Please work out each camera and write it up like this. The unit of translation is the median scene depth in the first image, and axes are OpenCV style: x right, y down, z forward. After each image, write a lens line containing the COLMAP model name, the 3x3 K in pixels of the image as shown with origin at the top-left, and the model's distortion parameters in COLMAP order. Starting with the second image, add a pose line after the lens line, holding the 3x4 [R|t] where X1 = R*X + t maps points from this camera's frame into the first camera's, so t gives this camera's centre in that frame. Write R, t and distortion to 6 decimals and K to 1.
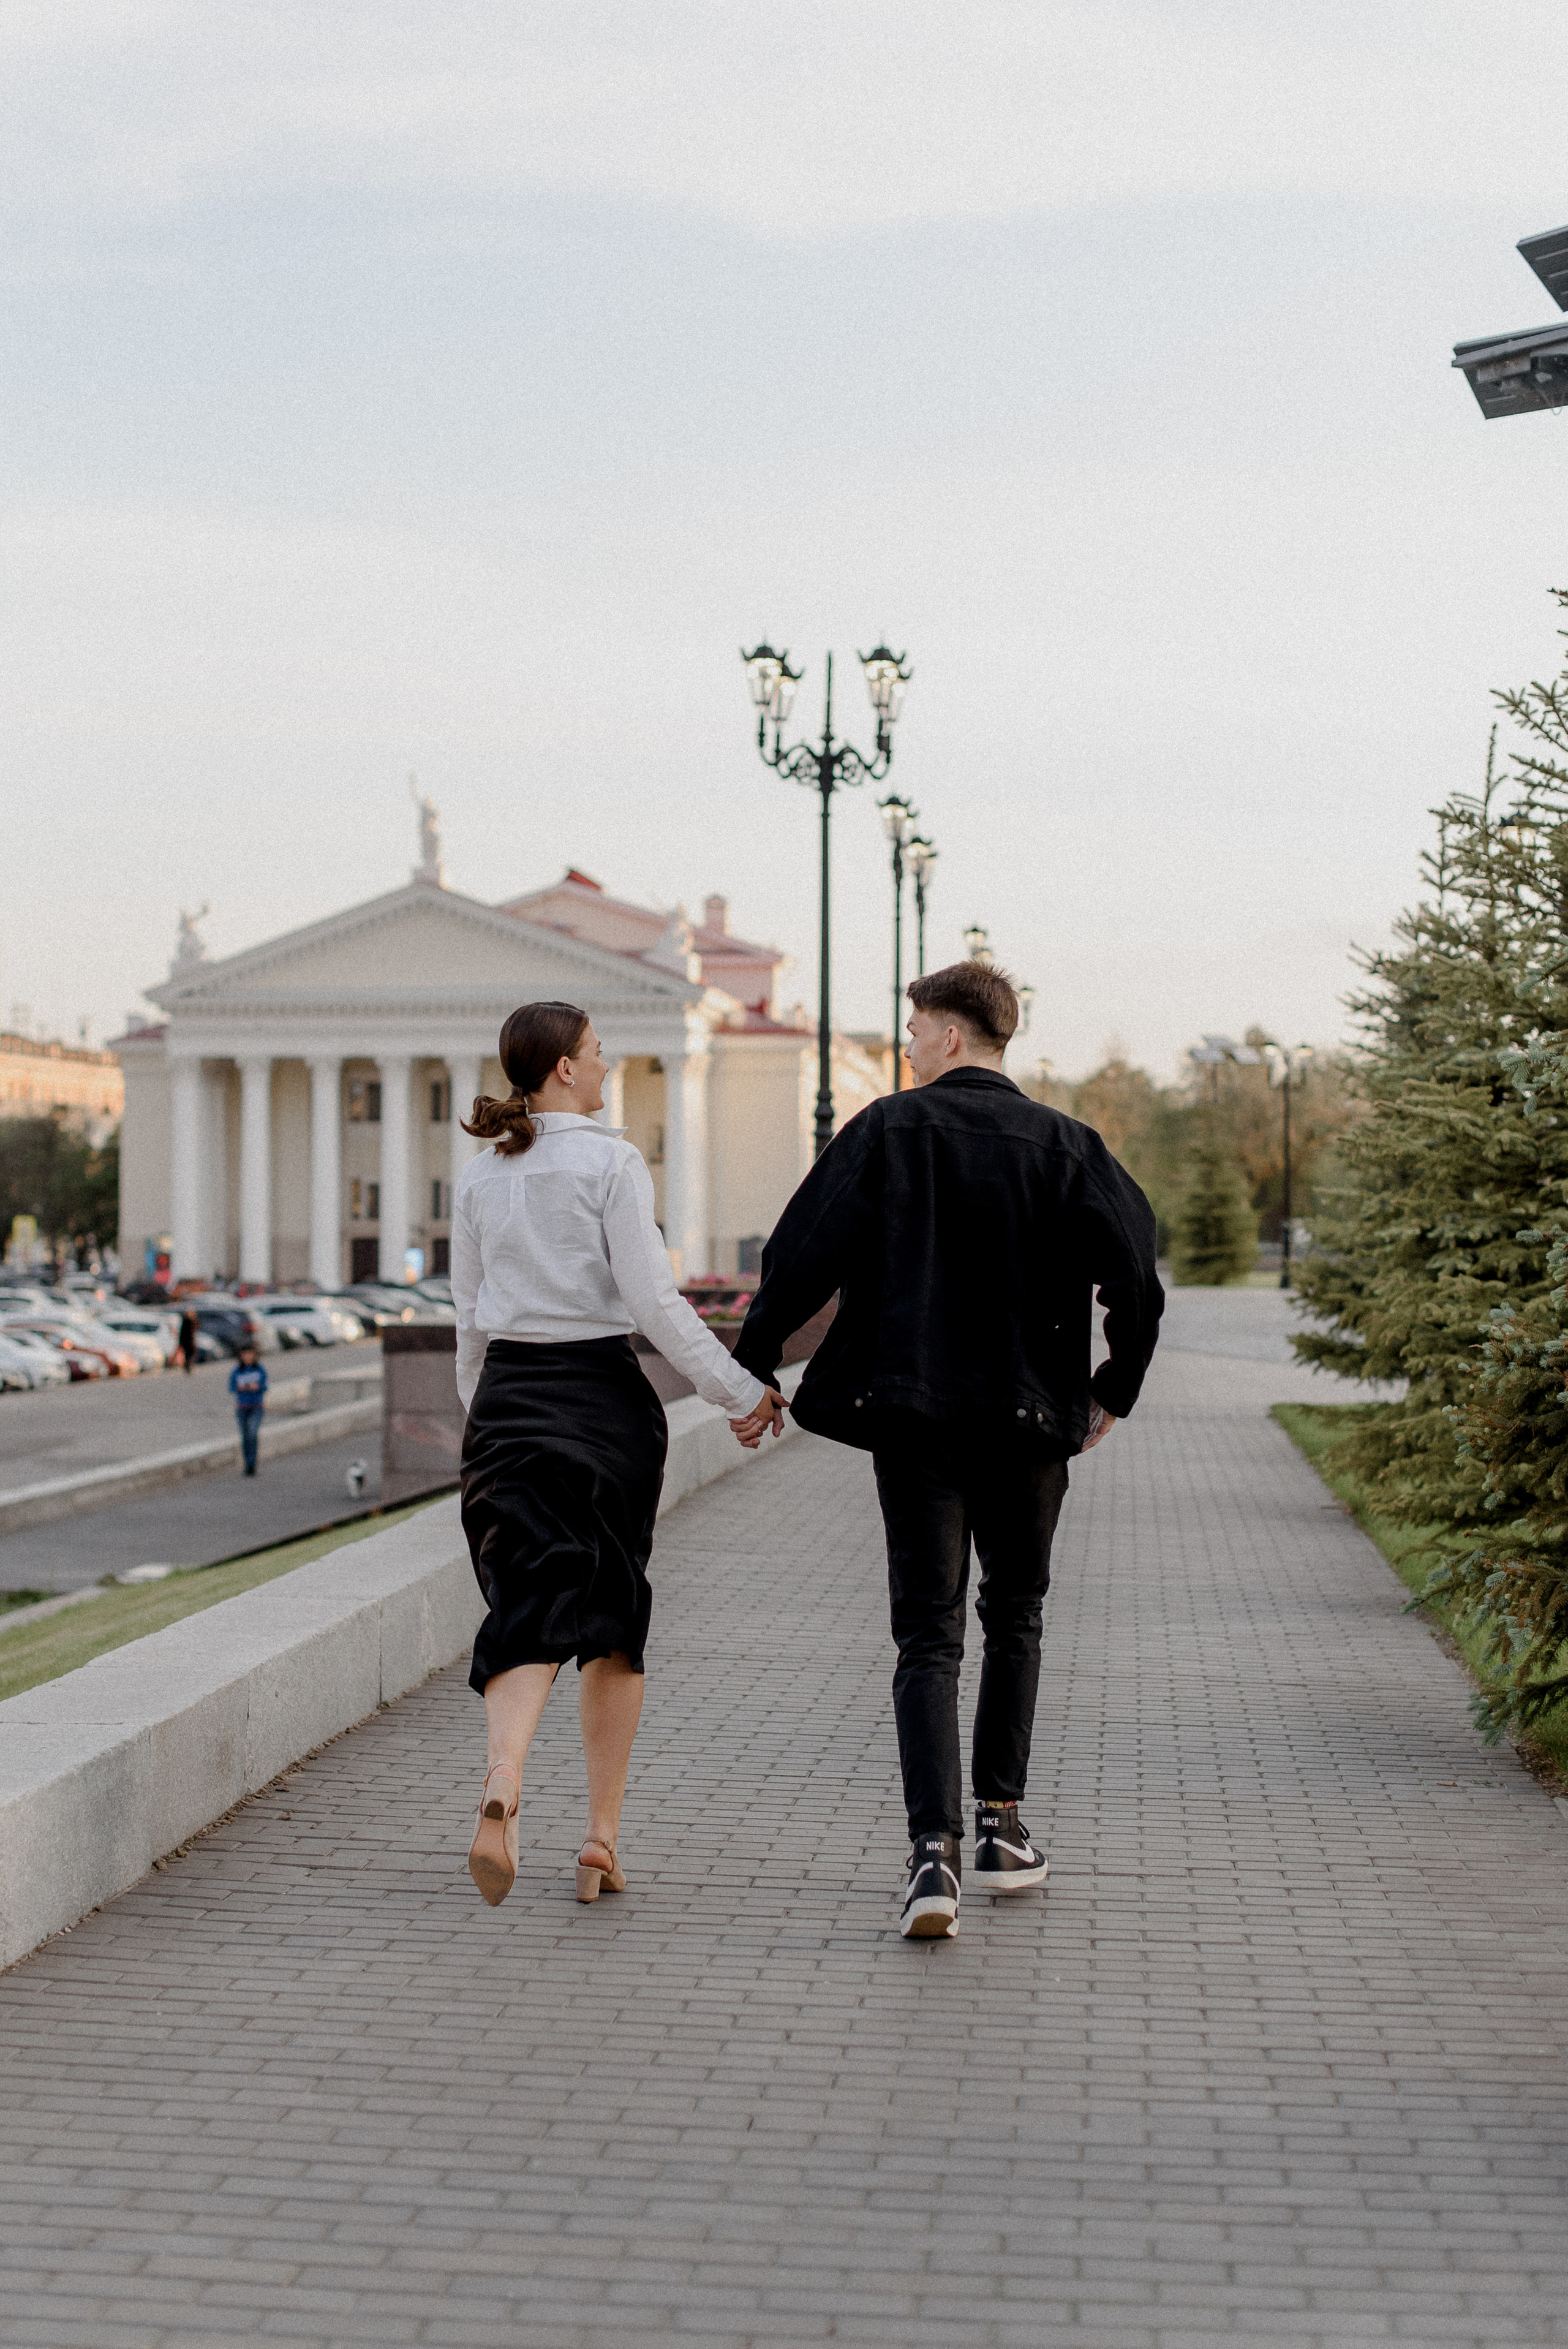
lens RADIAL K [[4026.6, 0, 784.0], [0, 4026.6, 1174.5], [0, 0, 1]] dist [-0.001115, -0.101035]
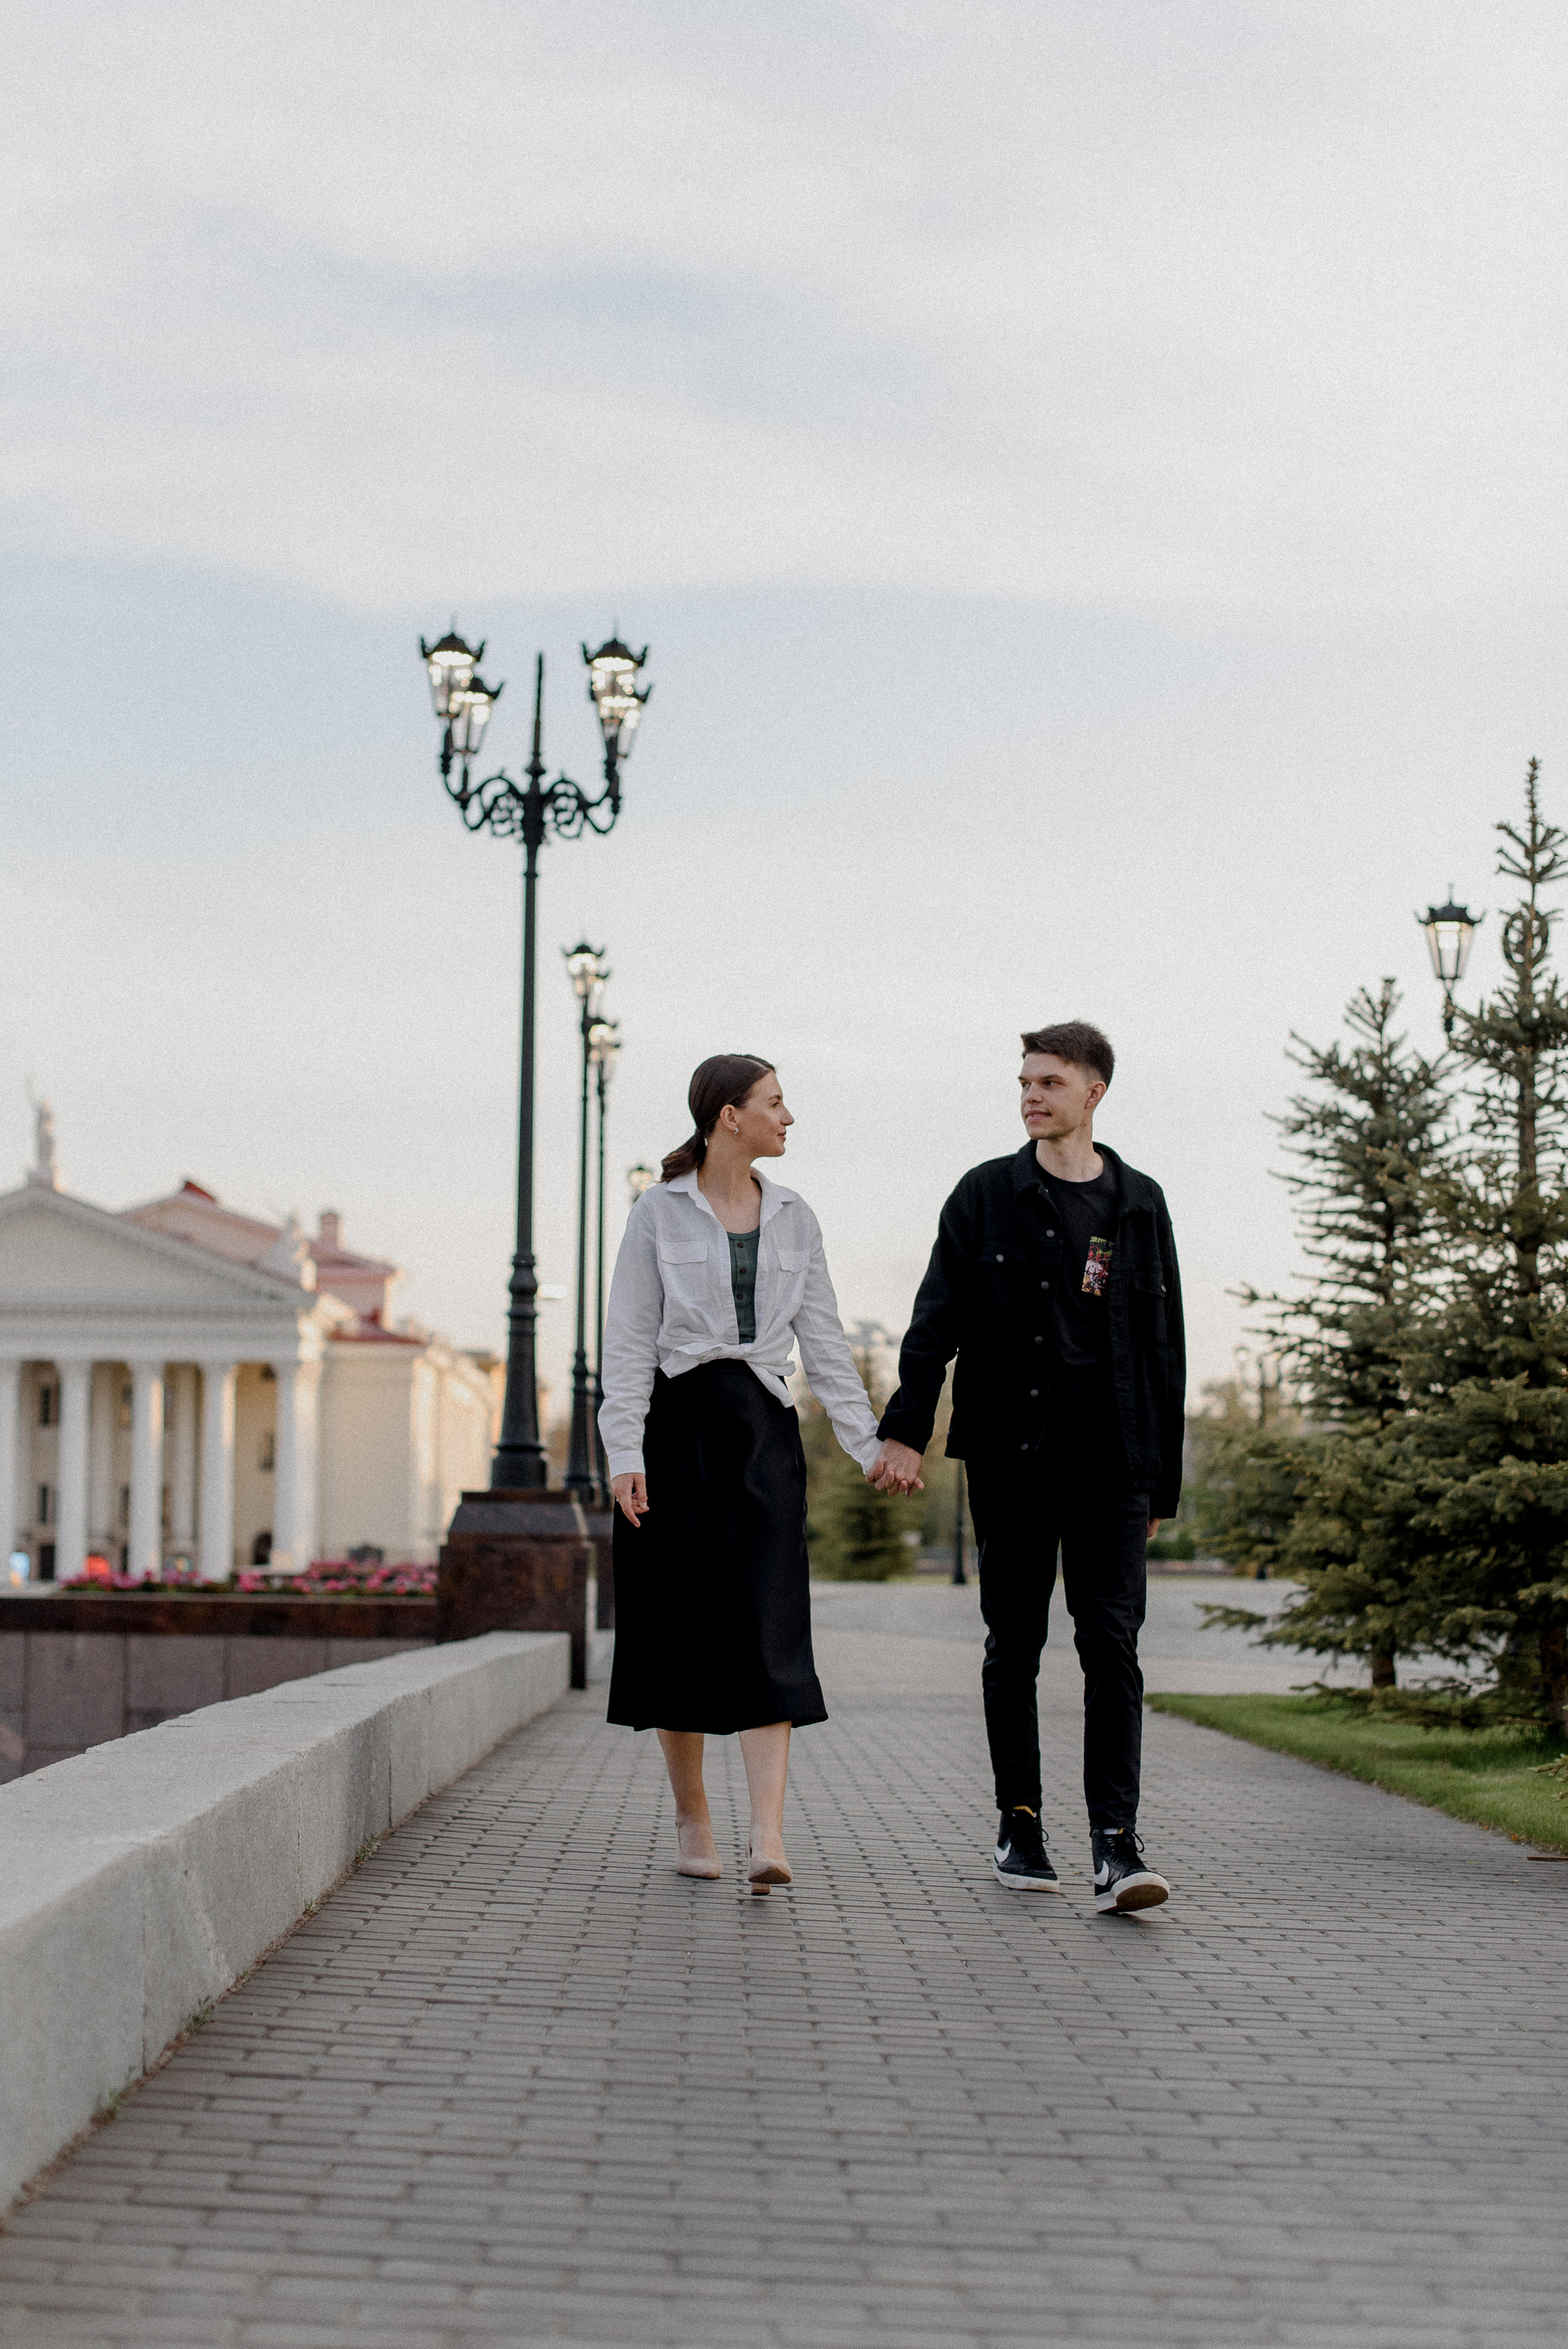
lens RADIAL K [[3594.9, 0, 718.3], [0, 3594.9, 1184.7], [0, 0, 1]] dist [-0.060587, -0.076400]
pose [[0.995508, 0.017479, 0.093053, -0.007431], [-0.008955, 0.995788, -0.091249, 0.012129], [-0.094256, 0.090006, 0.991471, 0.174072]]
